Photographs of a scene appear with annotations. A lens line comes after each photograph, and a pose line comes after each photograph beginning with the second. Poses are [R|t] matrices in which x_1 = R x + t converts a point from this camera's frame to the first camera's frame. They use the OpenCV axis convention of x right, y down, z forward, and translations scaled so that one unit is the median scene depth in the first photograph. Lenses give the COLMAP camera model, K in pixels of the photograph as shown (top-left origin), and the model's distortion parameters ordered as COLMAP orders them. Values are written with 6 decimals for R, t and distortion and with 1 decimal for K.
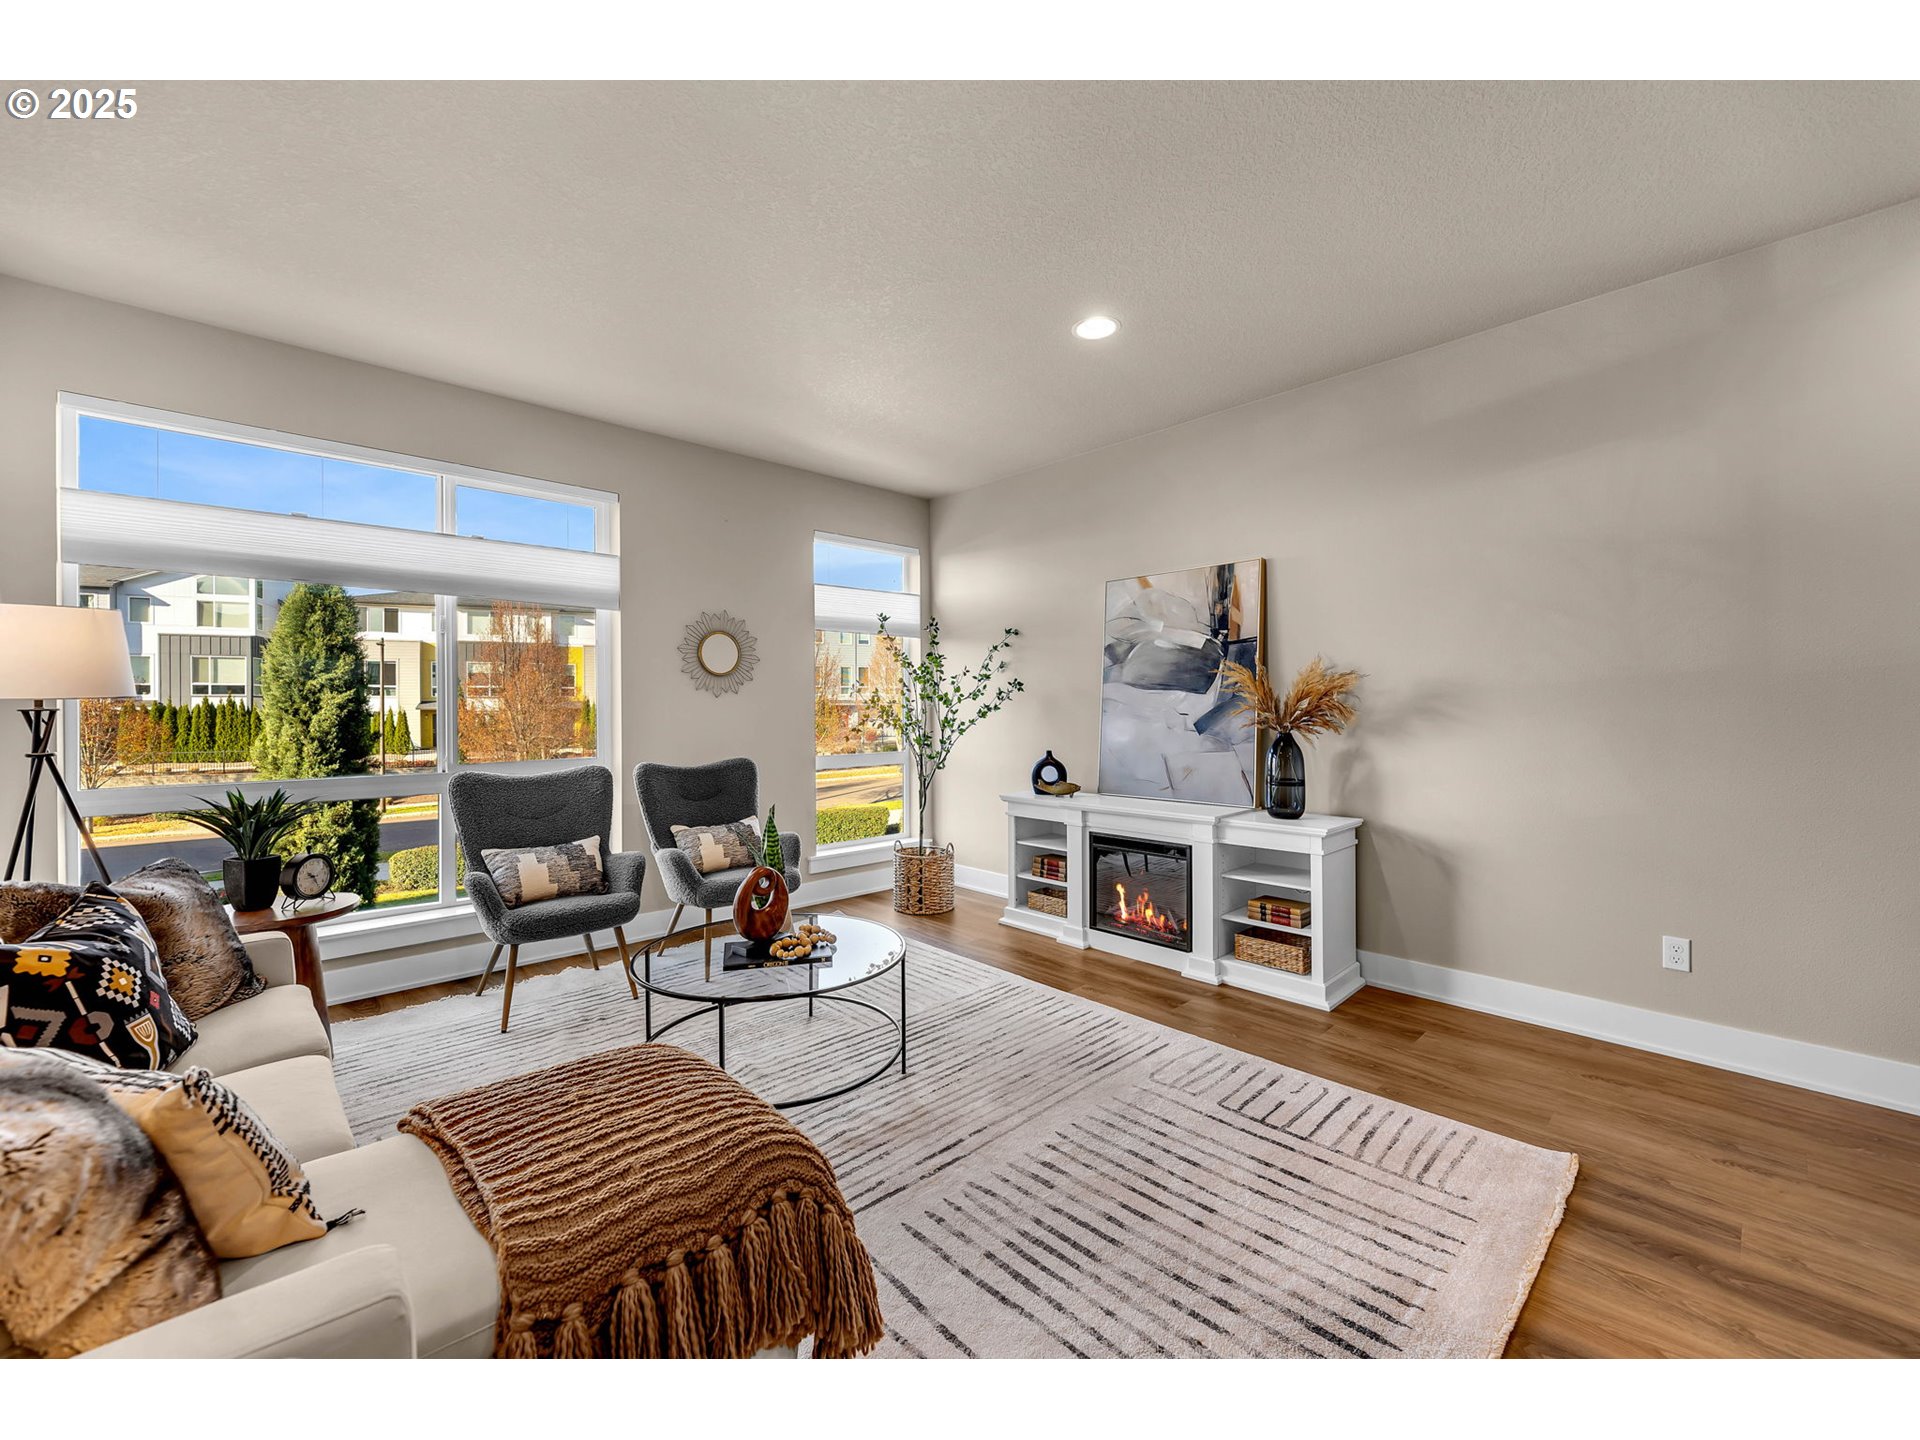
lens RADIAL K [[777.2, 0, 965.5], [0, 777.2, 706.1], [0, 0, 1]] dist [-0.004557, 0.000786]
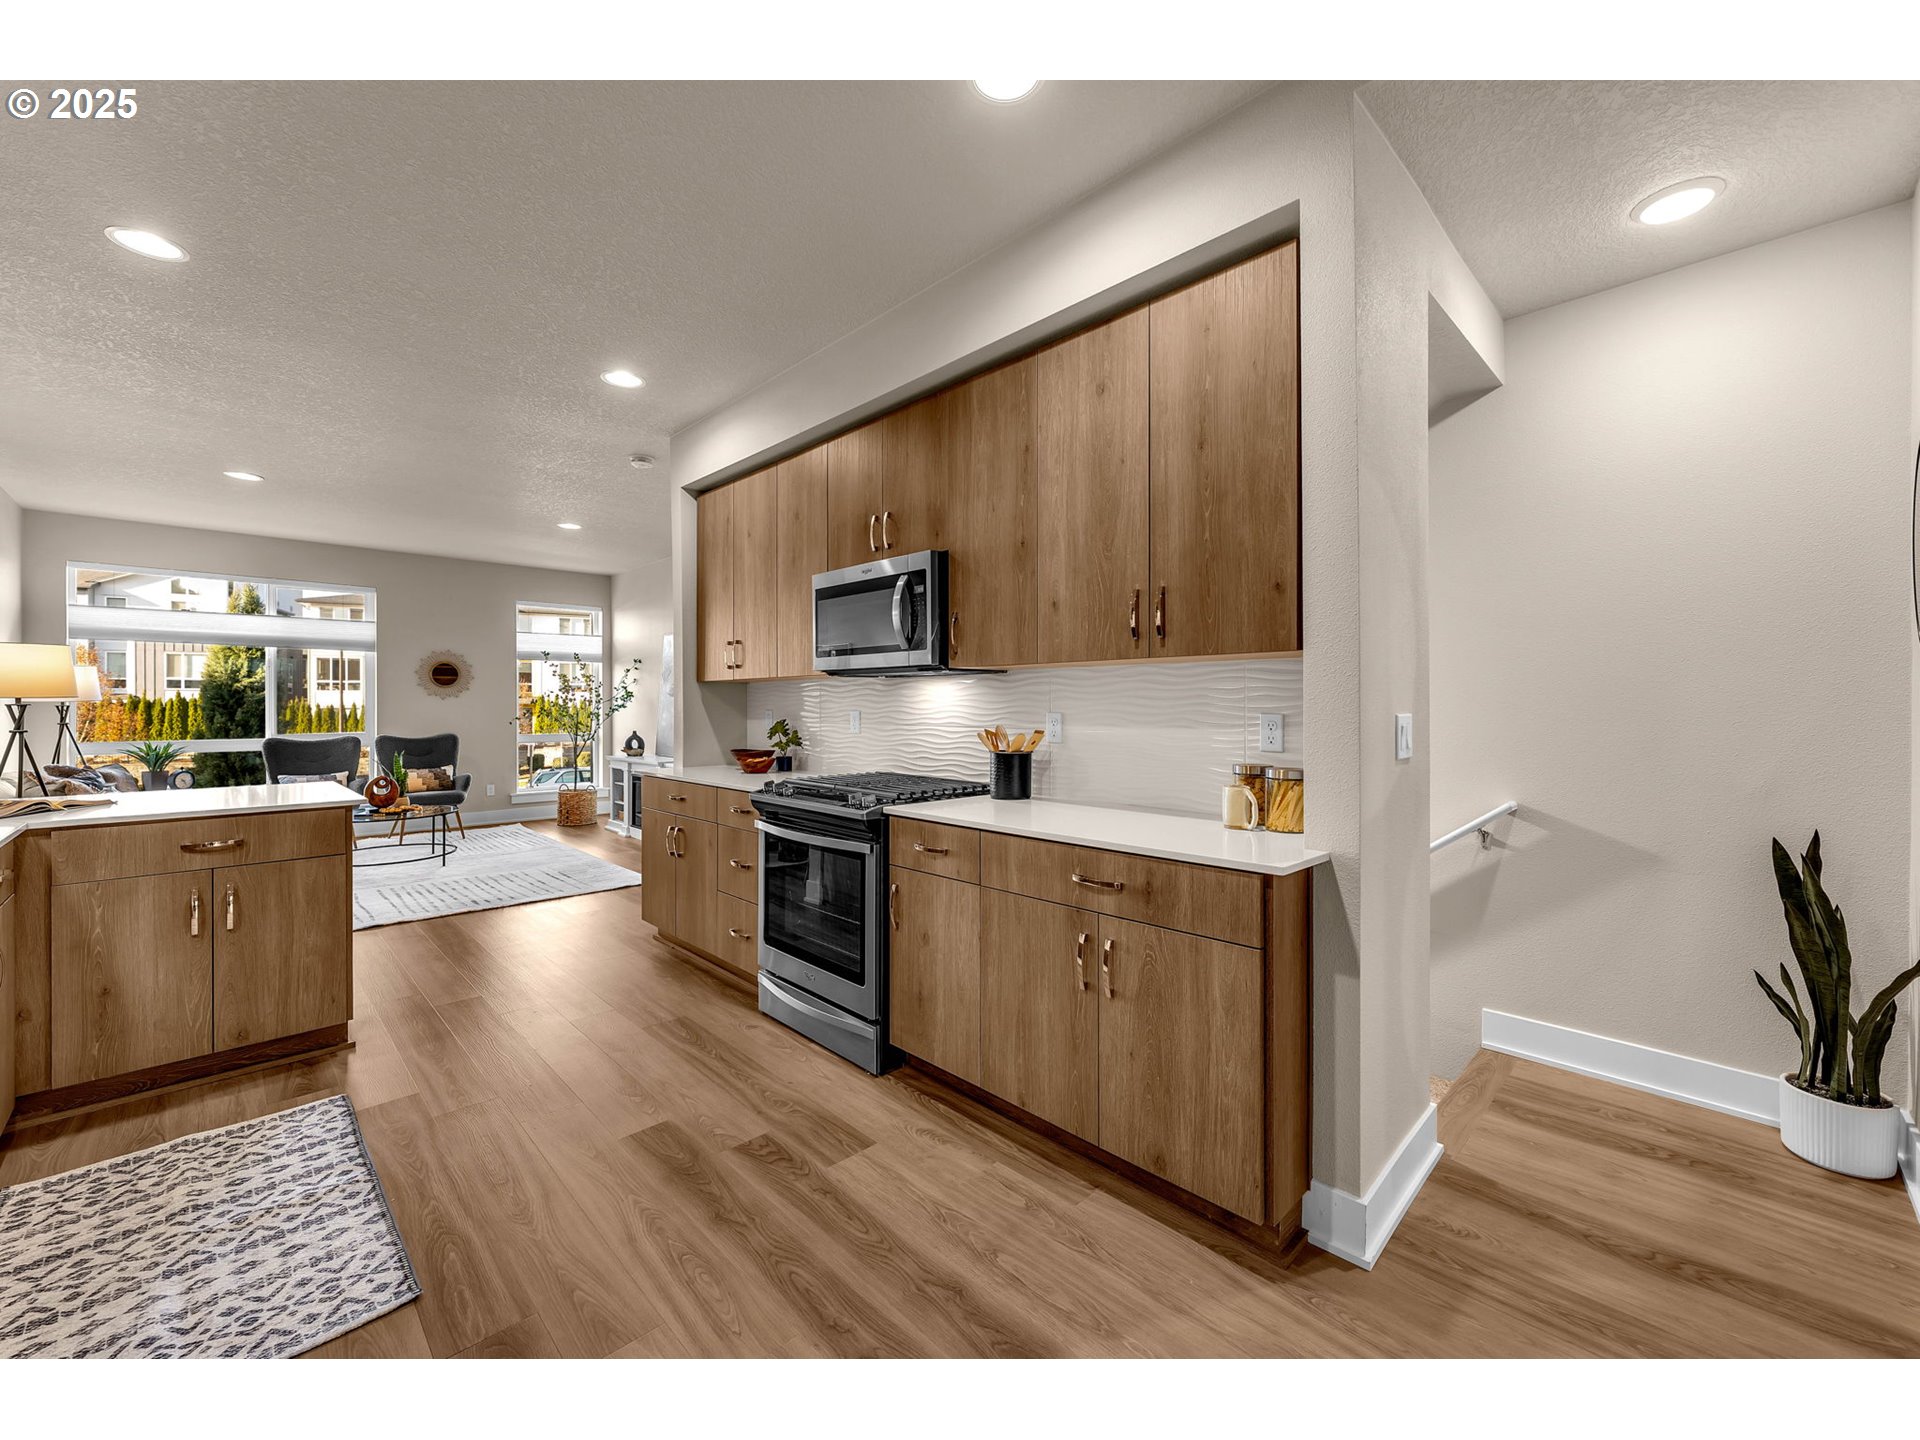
lens RADIAL K [[777.2, 0, 963.3], [0, 777.2, 706.0], [0, 0, 1]] dist [-0.004557, 0.000786]
pose [[0.999921, 0.004563, 0.011683, 0.970676], [-0.004620, 0.999978, 0.004858, -0.011498], [-0.011660, -0.004912, 0.999920, -0.884681]]
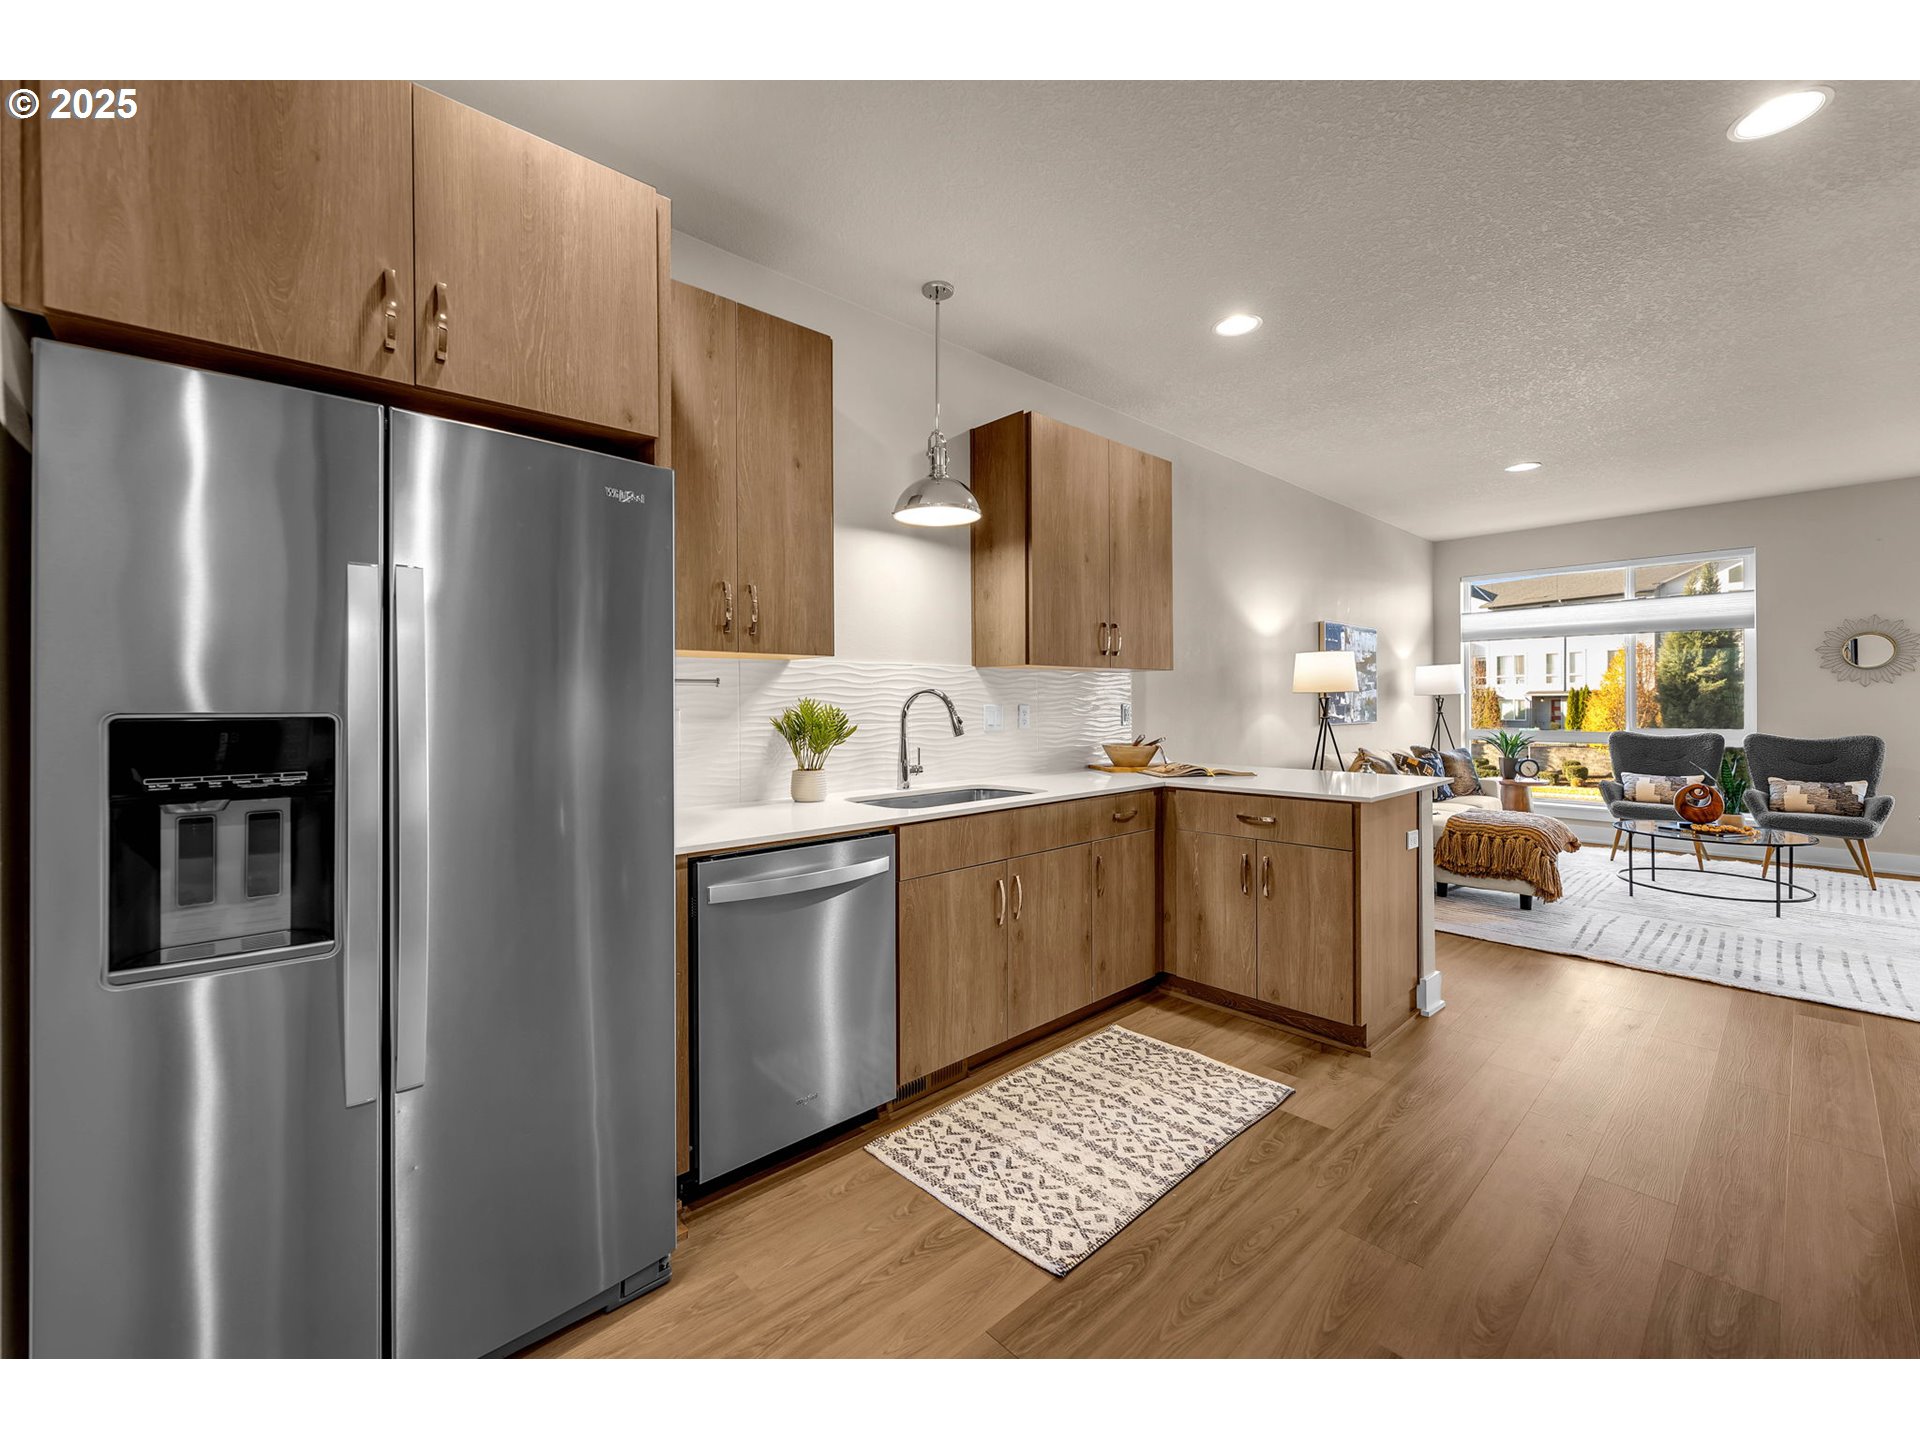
lens RADIAL K [[777.2, 0, 944.7], [0, 777.2, 703.1], [0, 0, 1]] dist [-0.004557, 0.000786]
pose [[-0.025727, 0.009134, -0.999627, 1.113504], [0.009541, 0.999915, 0.008891, -0.012581], [0.999623, -0.009308, -0.025812, -0.510413]]
